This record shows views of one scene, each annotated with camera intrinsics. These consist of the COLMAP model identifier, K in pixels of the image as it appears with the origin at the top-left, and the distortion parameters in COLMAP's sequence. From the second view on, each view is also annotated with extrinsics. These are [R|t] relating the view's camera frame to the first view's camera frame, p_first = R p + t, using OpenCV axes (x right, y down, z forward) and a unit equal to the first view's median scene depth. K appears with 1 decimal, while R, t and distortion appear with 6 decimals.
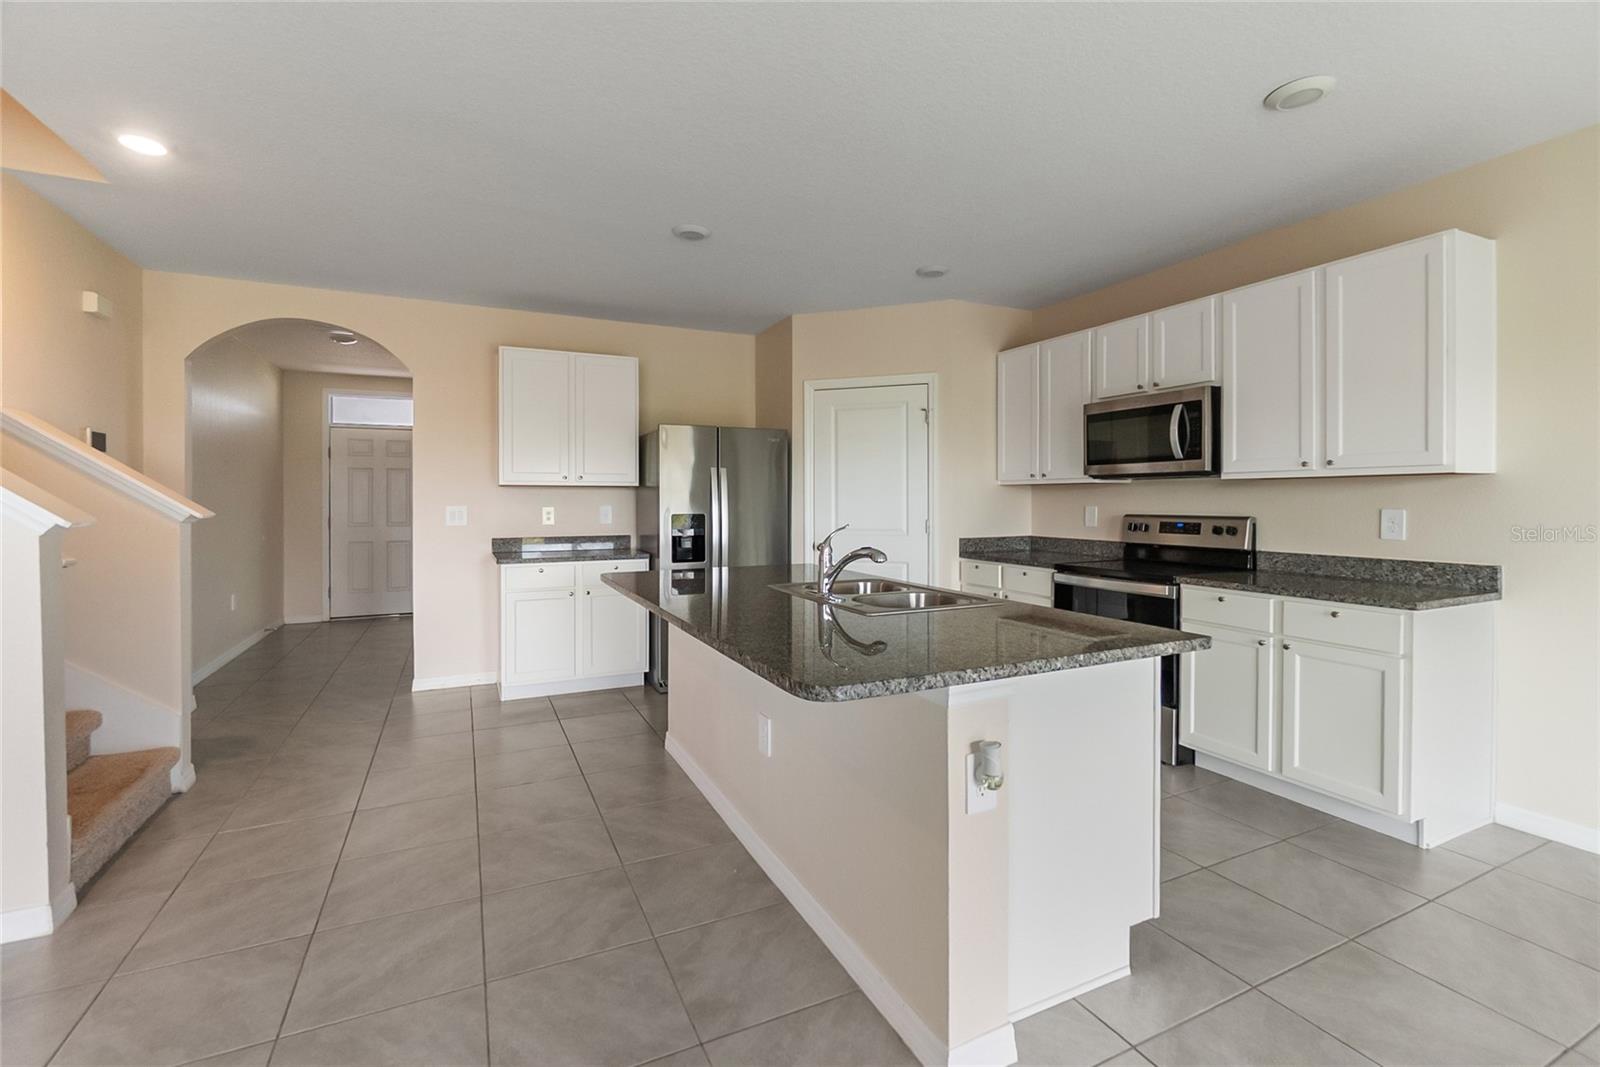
lens RADIAL K [[703.3, 0, 799.6], [0, 703.3, 507.1], [0, 0, 1]] dist [-0.005790, 0.000681]
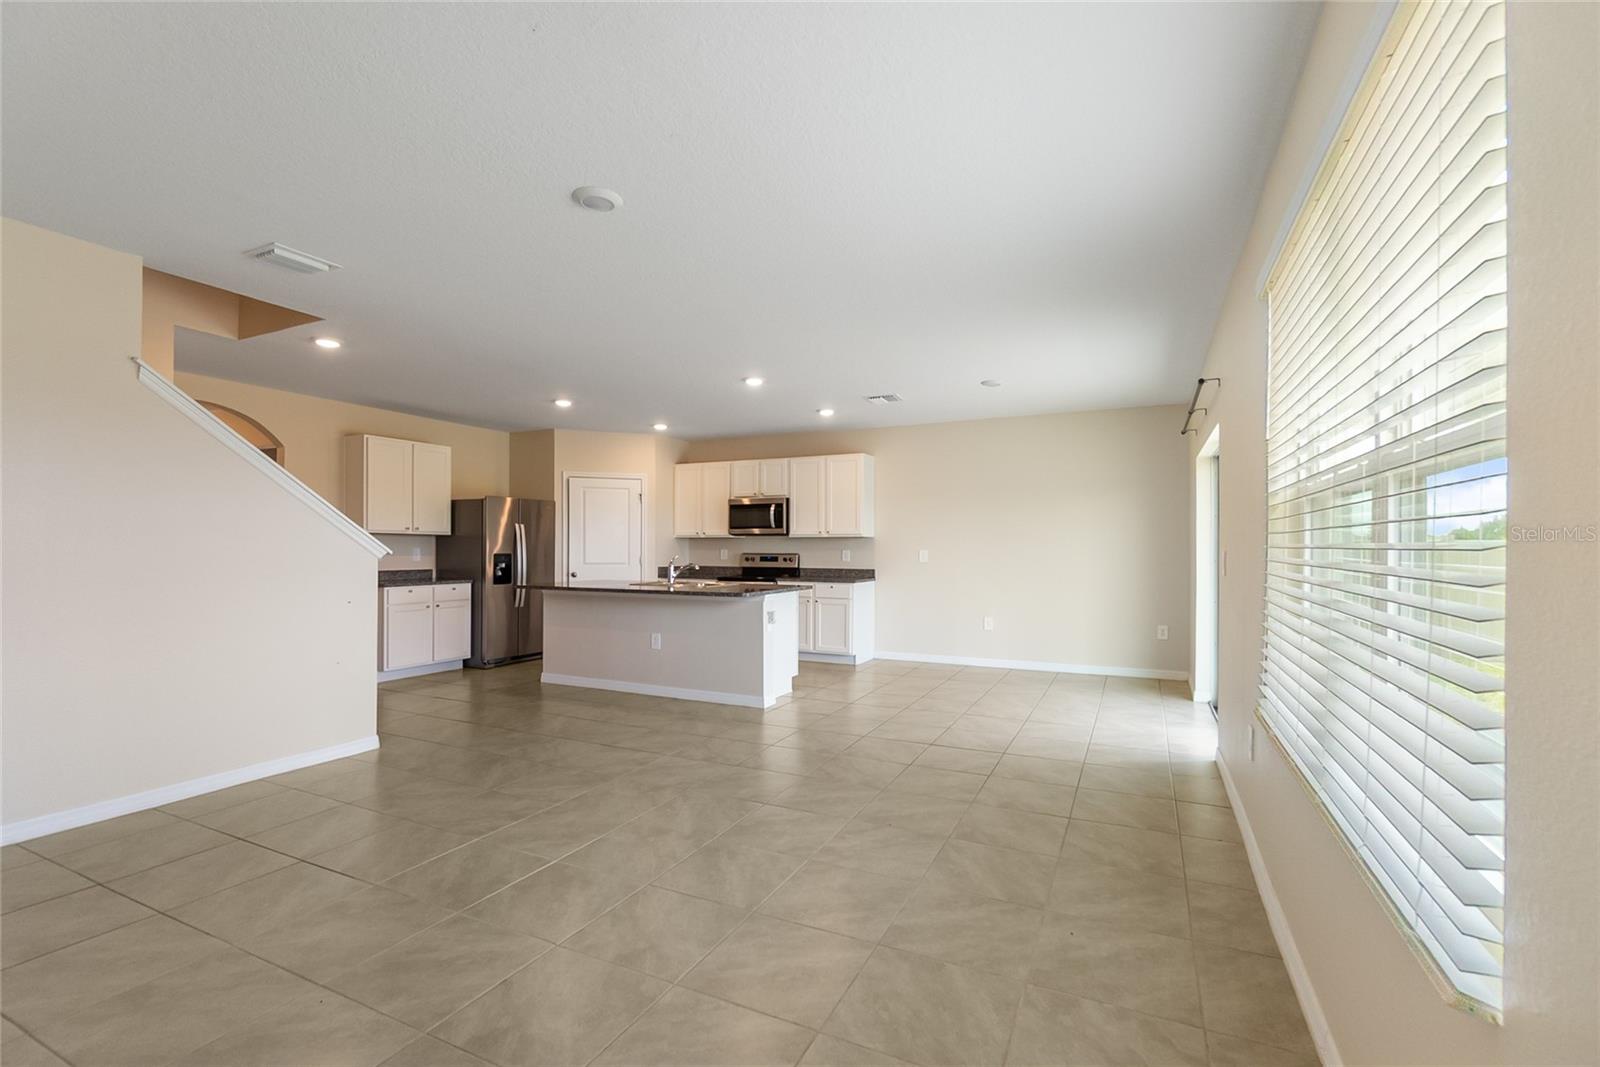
lens RADIAL K [[703.3, 0, 788.1], [0, 703.3, 551.1], [0, 0, 1]] dist [-0.005790, 0.000681]
pose [[0.792295, 0.000992, 0.610138, -0.748088], [0.002352, 0.999986, -0.004679, 0.015961], [-0.610134, 0.005142, 0.792282, -0.767526]]
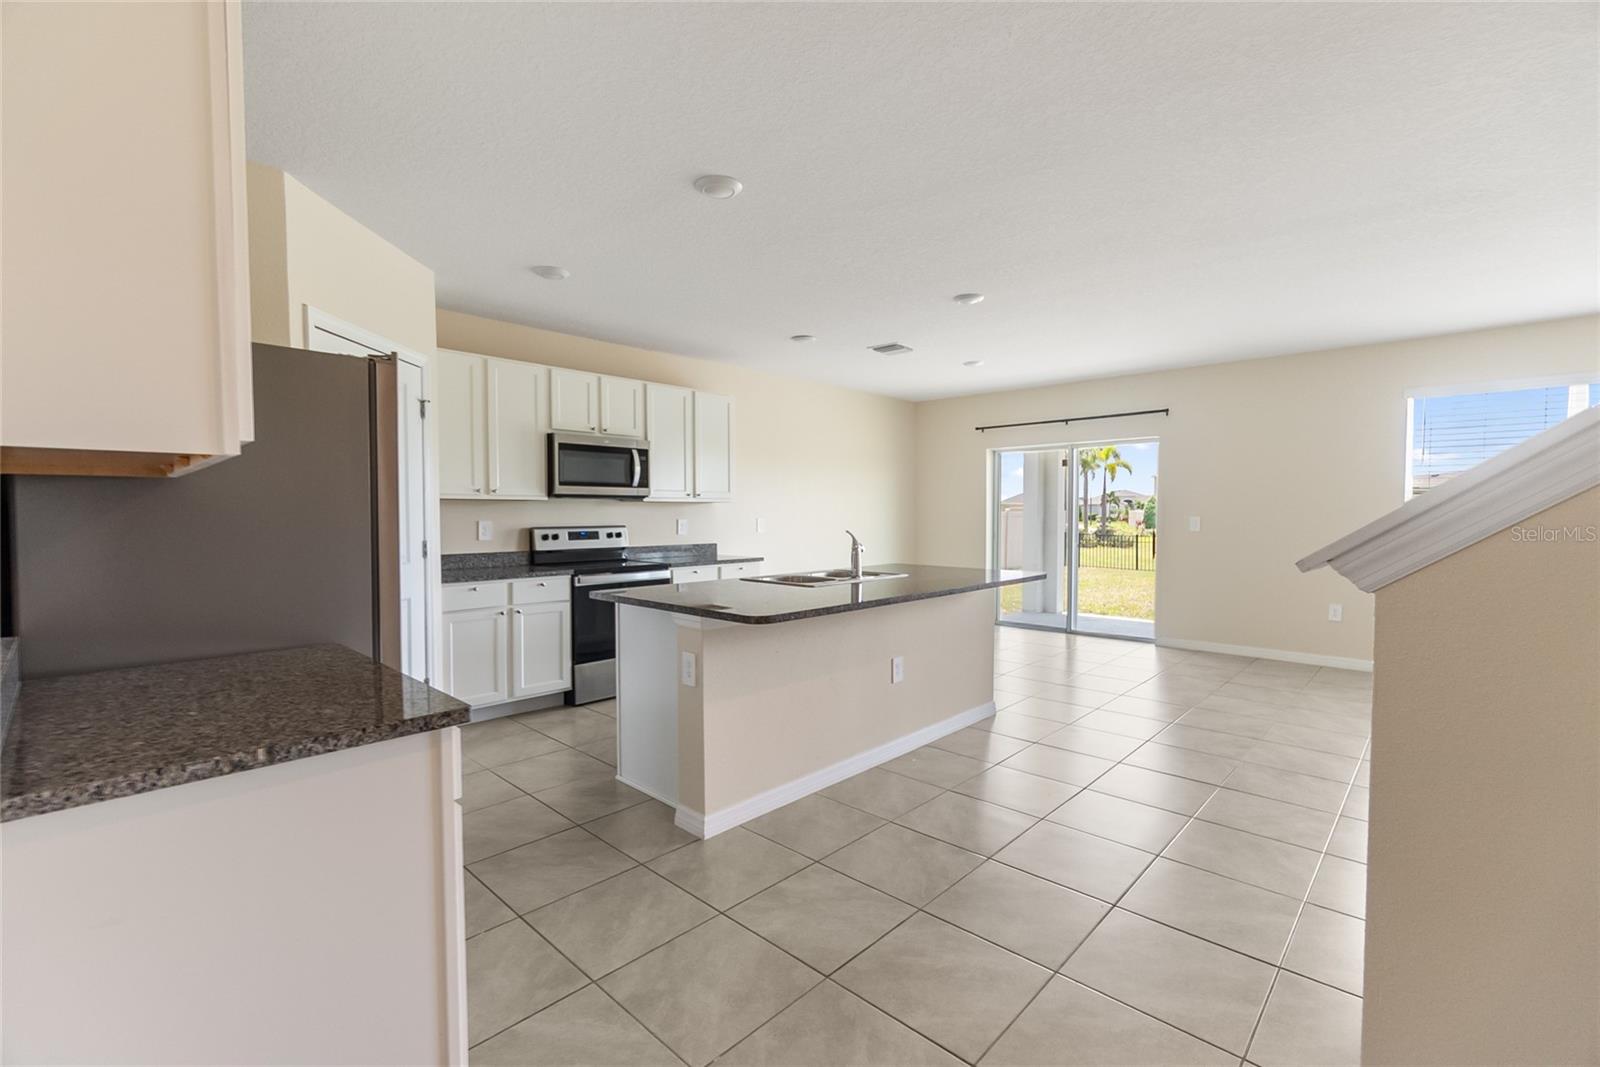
lens RADIAL K [[703.3, 0, 799.7], [0, 703.3, 541.4], [0, 0, 1]] dist [-0.005790, 0.000681]
pose [[-0.348560, -0.037881, 0.936521, -0.887700], [0.010126, 0.998972, 0.044176, -0.014506], [-0.937232, 0.024881, -0.347818, 1.103104]]
